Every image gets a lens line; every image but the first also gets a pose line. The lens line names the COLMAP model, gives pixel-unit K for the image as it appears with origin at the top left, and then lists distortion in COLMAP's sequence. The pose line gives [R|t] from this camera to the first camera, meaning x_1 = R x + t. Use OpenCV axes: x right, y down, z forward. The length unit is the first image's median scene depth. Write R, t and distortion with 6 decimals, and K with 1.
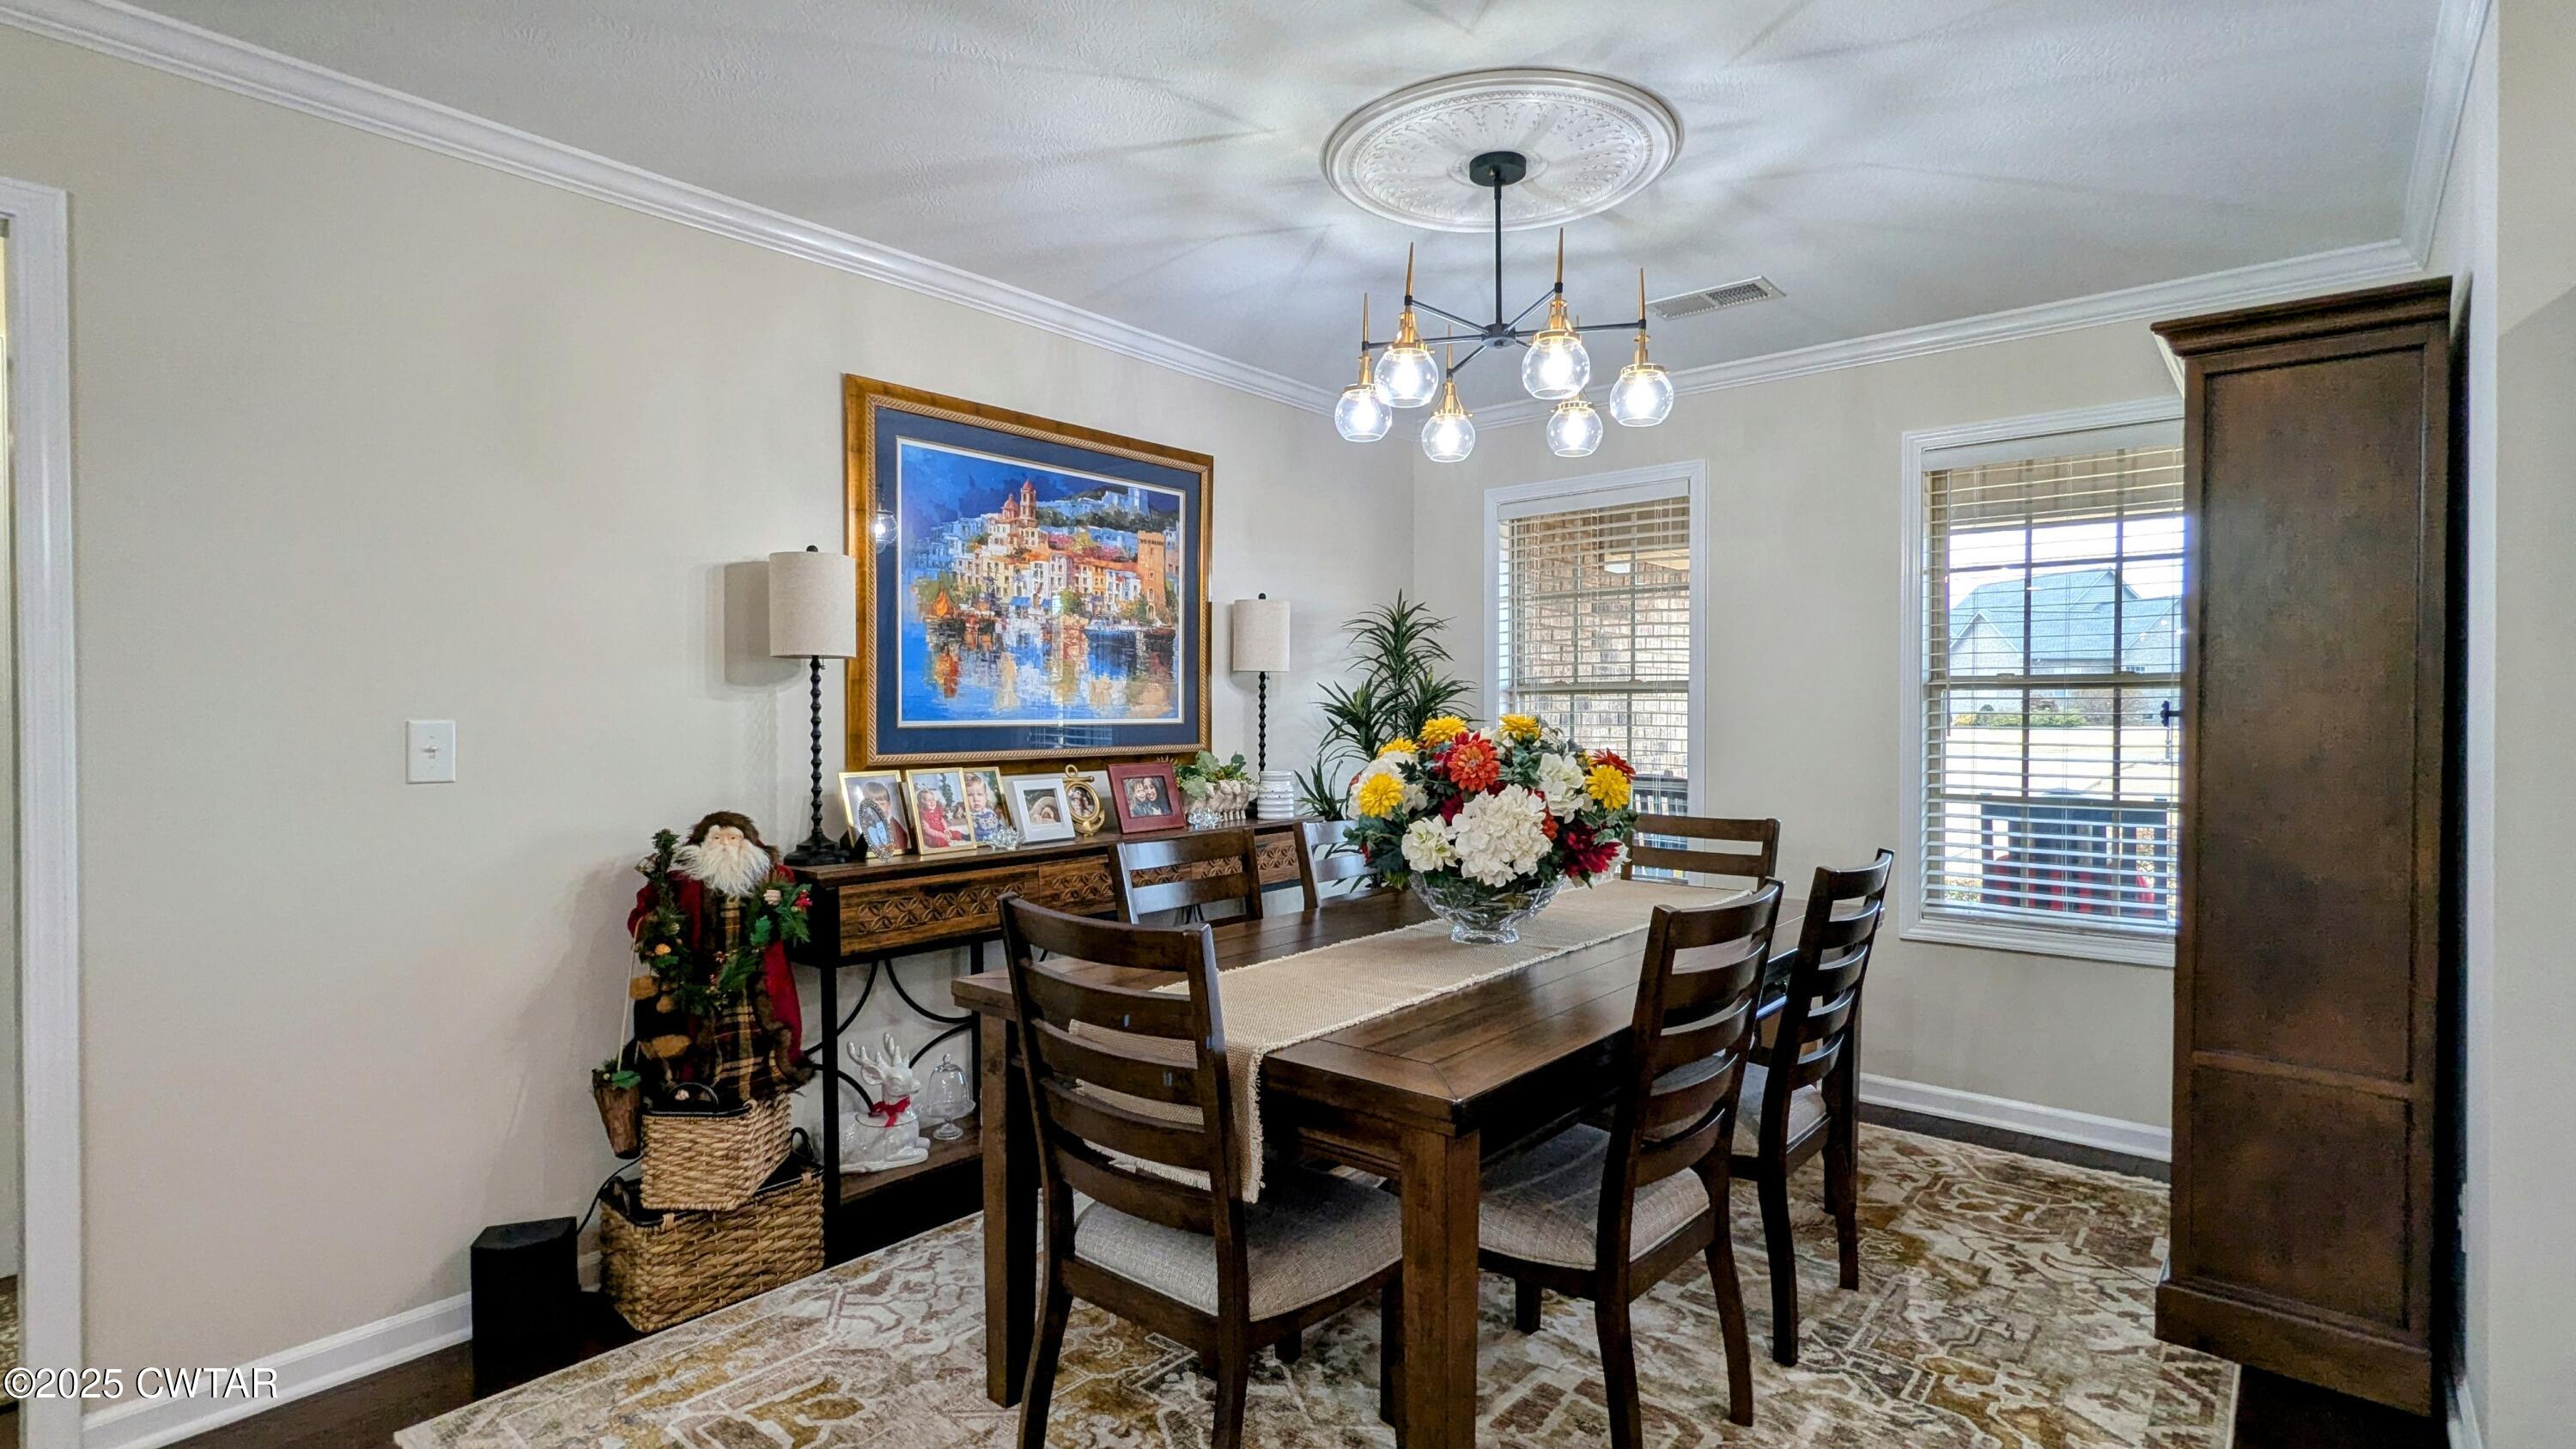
lens RADIAL K [[1211.9, 0, 1291.4], [0, 1211.9, 730.1], [0, 0, 1]] dist [0.000857, -0.000722]
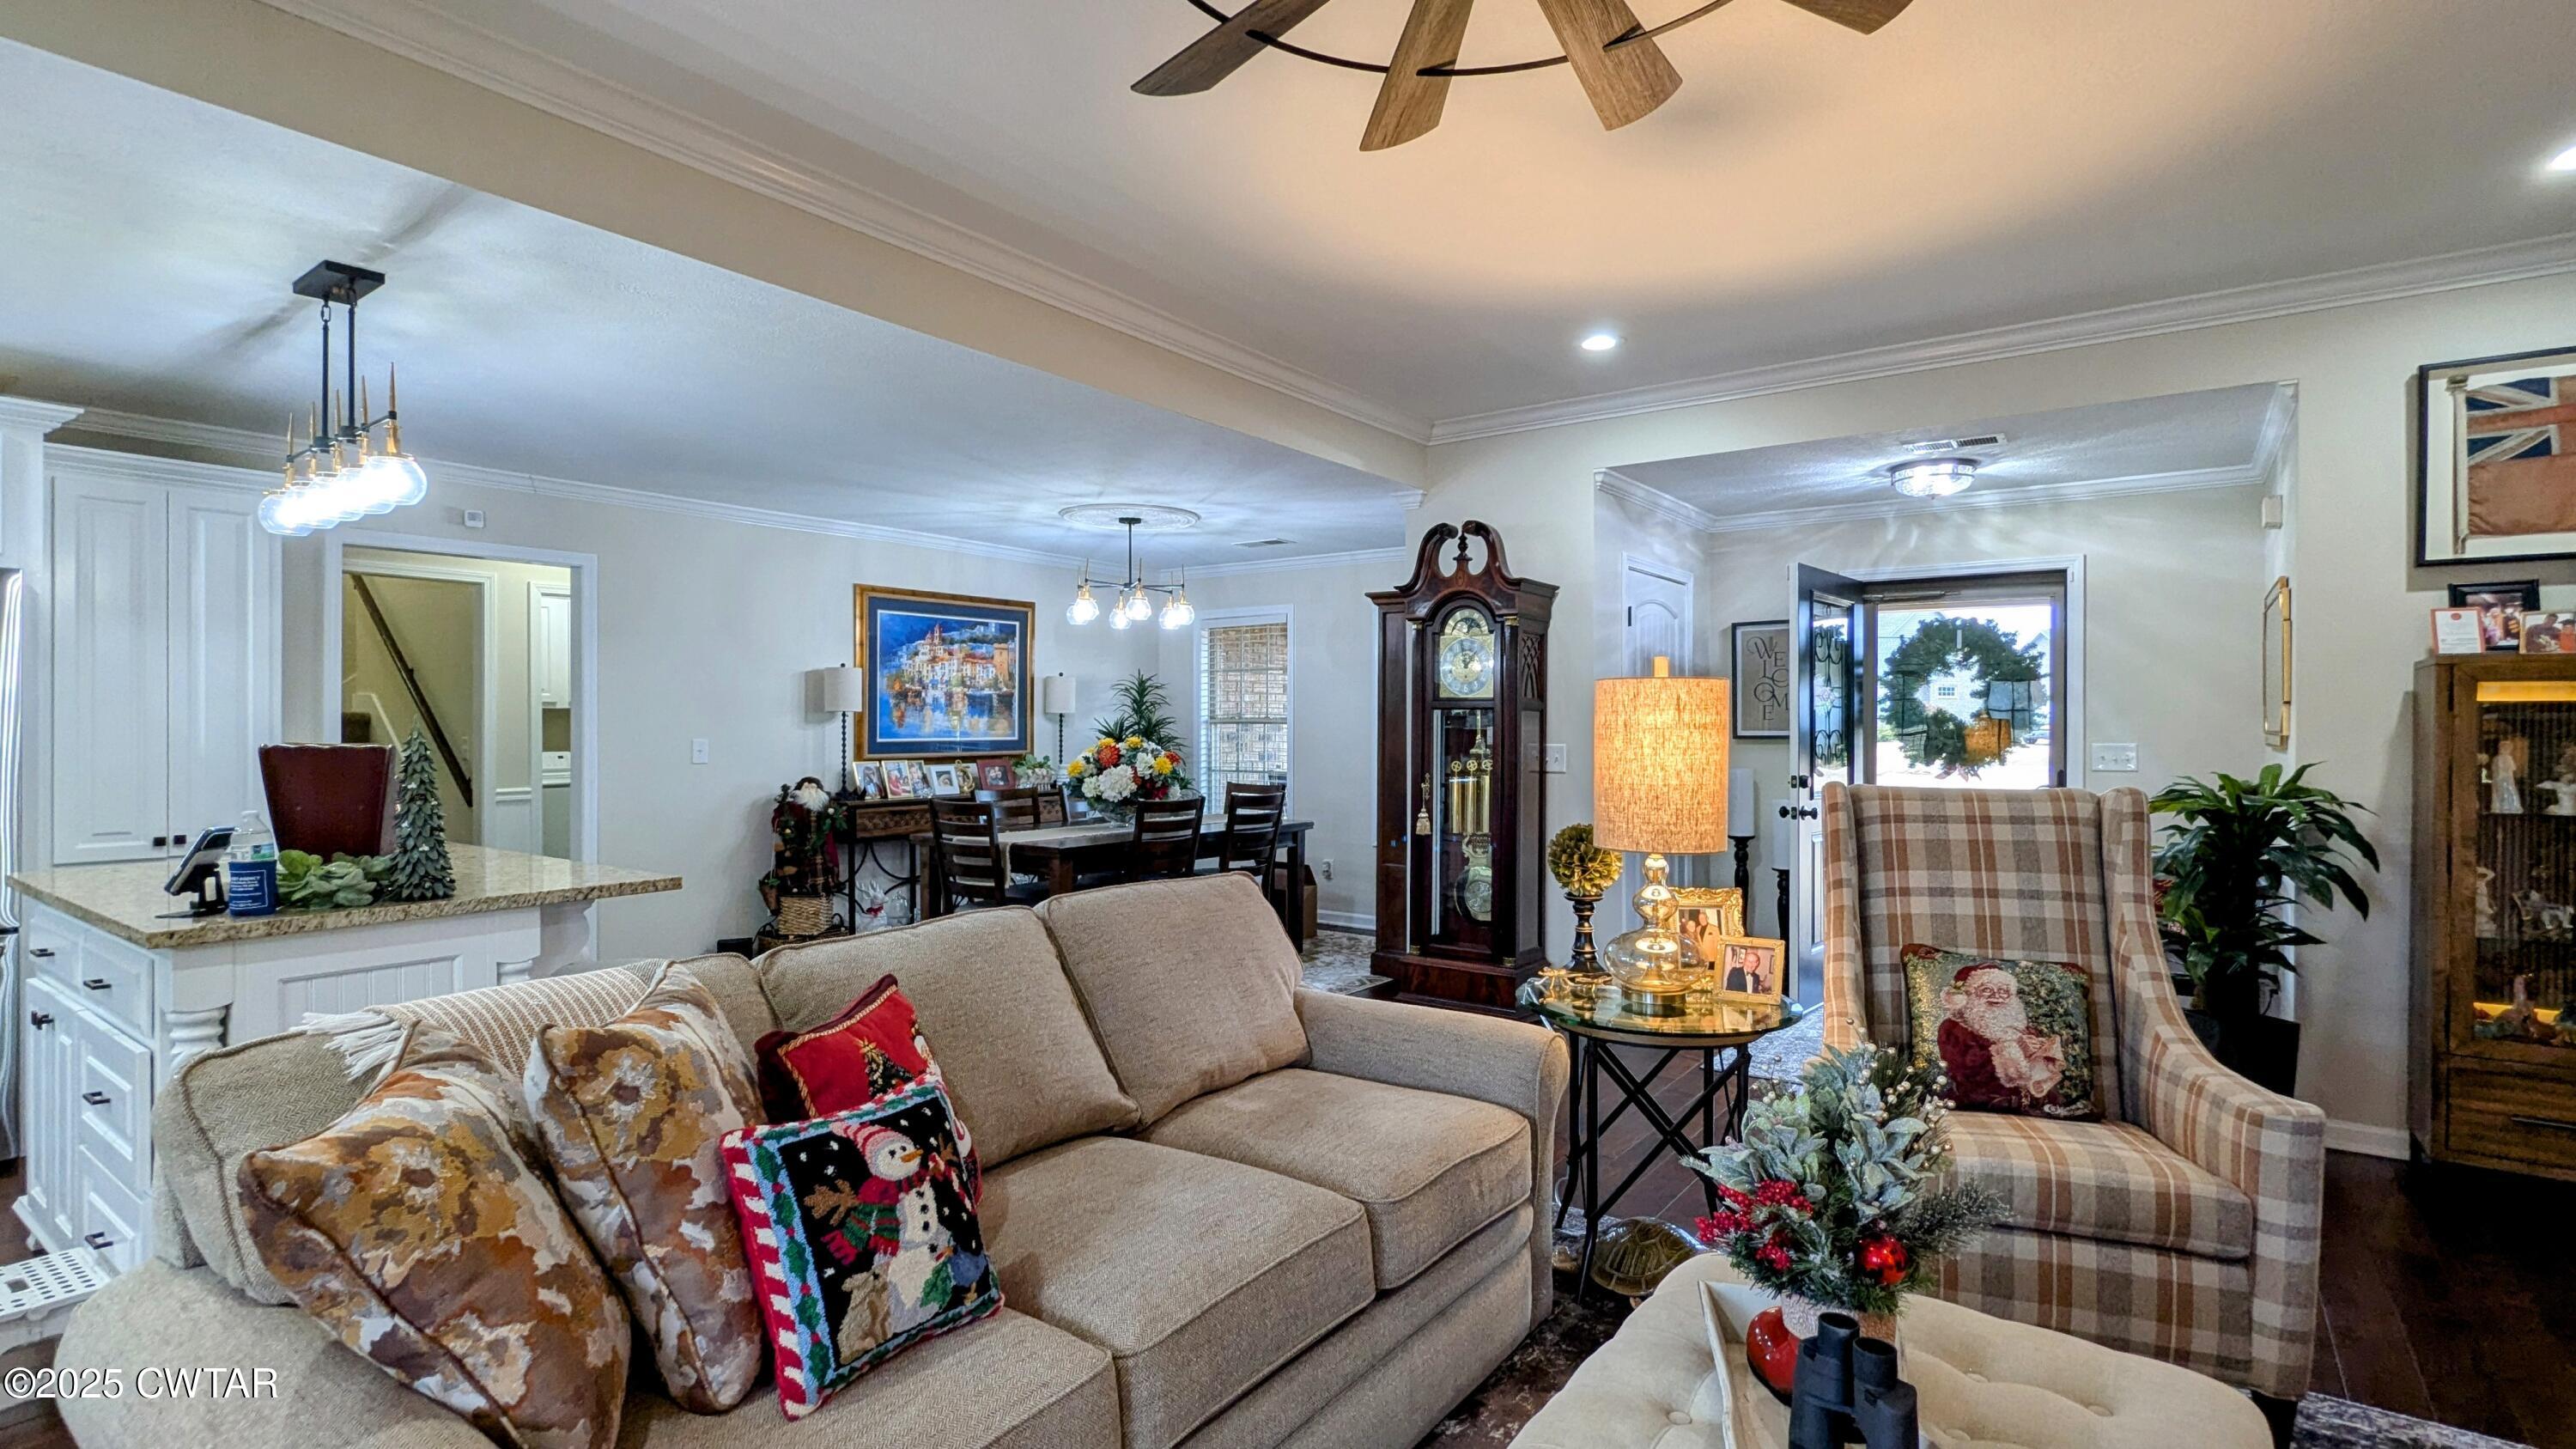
lens RADIAL K [[1211.9, 0, 1296.7], [0, 1211.9, 735.0], [0, 0, 1]] dist [0.000857, -0.000722]
pose [[0.997082, 0.003123, 0.076271, 0.256638], [-0.002652, 0.999977, -0.006271, -0.002629], [-0.076289, 0.006051, 0.997067, -1.205486]]
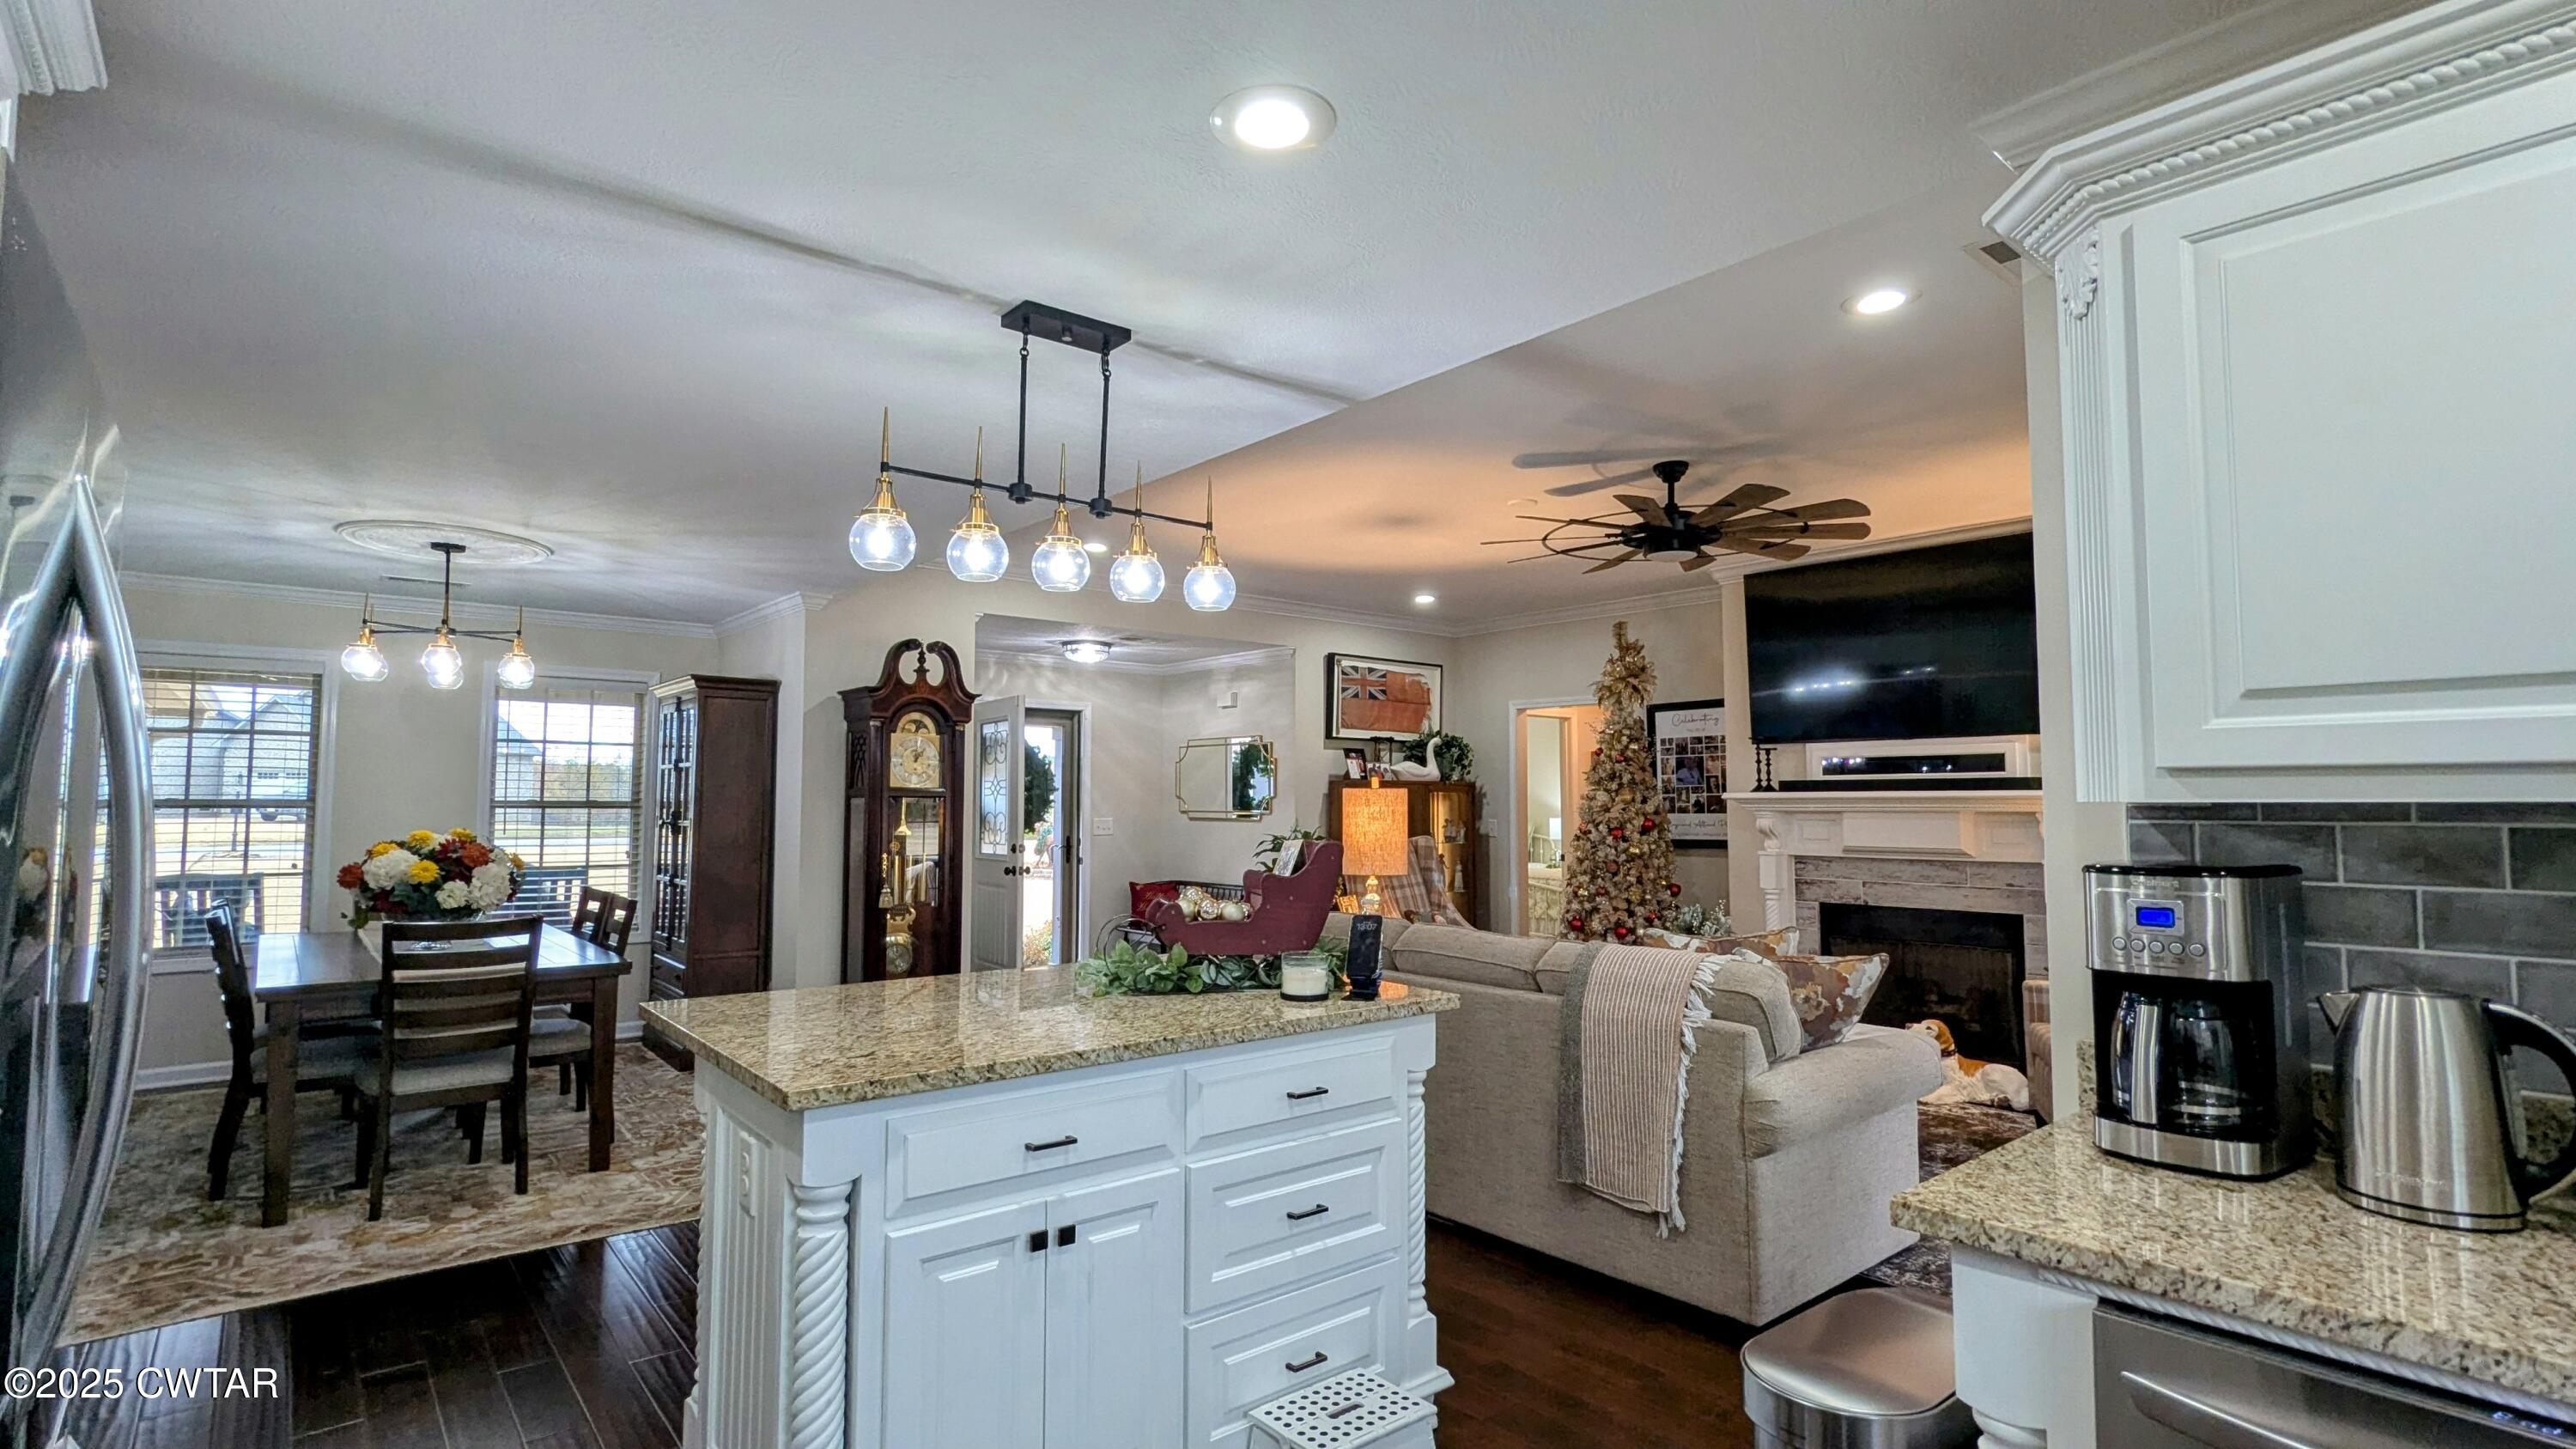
lens RADIAL K [[1211.9, 0, 1286.0], [0, 1211.9, 723.5], [0, 0, 1]] dist [0.000857, -0.000722]
pose [[0.173338, 0.067031, 0.982579, -1.179197], [0.012061, 0.997462, -0.070174, -0.021716], [-0.984789, 0.024015, 0.172090, -0.512905]]
